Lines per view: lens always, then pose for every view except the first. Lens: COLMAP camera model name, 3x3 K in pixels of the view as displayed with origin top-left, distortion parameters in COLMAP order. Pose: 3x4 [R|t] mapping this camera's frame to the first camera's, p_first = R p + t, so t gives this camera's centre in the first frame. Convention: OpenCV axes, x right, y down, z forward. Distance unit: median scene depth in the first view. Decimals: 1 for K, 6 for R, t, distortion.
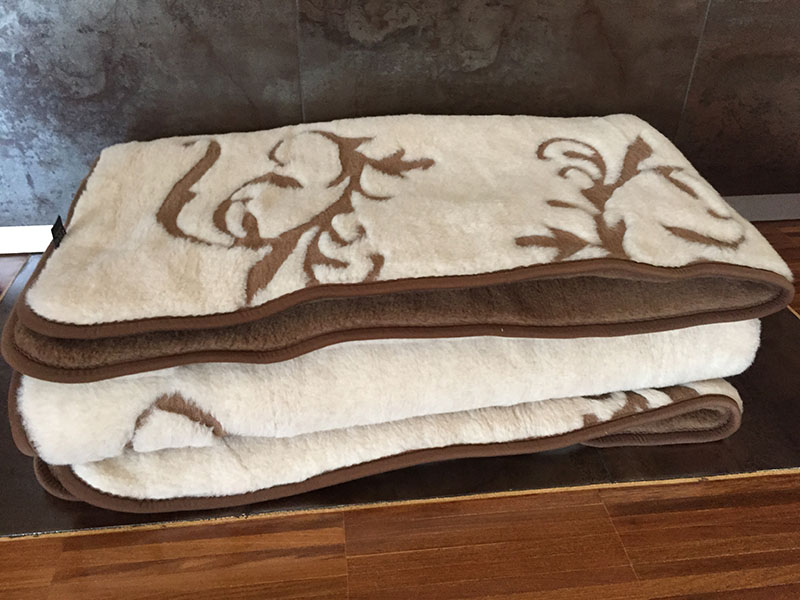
lens RADIAL K [[690.9, 0, 394.9], [0, 690.9, 297.7], [0, 0, 1]] dist [0.097087, -0.146182]
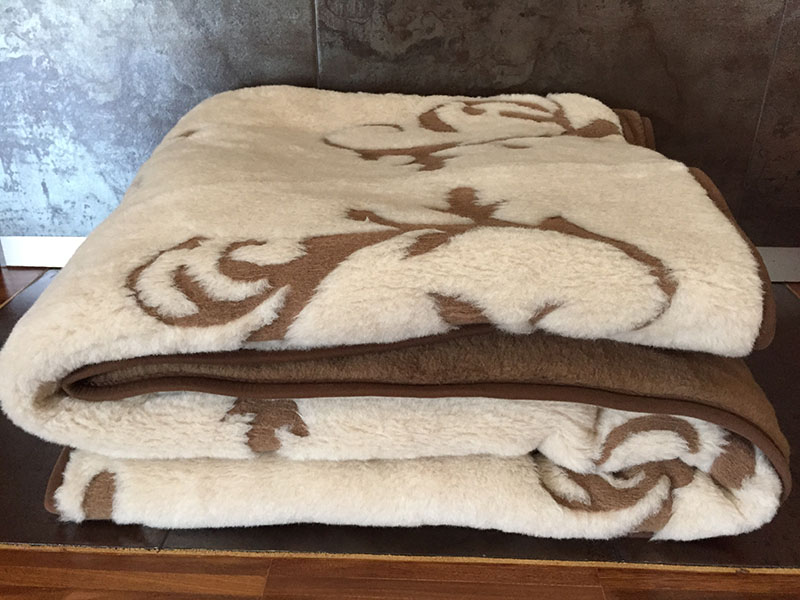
lens RADIAL K [[690.9, 0, 394.9], [0, 690.9, 297.7], [0, 0, 1]] dist [0.097087, -0.146182]
pose [[0.987379, 0.060598, -0.146321, 0.126243], [-0.078230, 0.989936, -0.117925, 0.066882], [0.137703, 0.127884, 0.982183, 0.129792]]
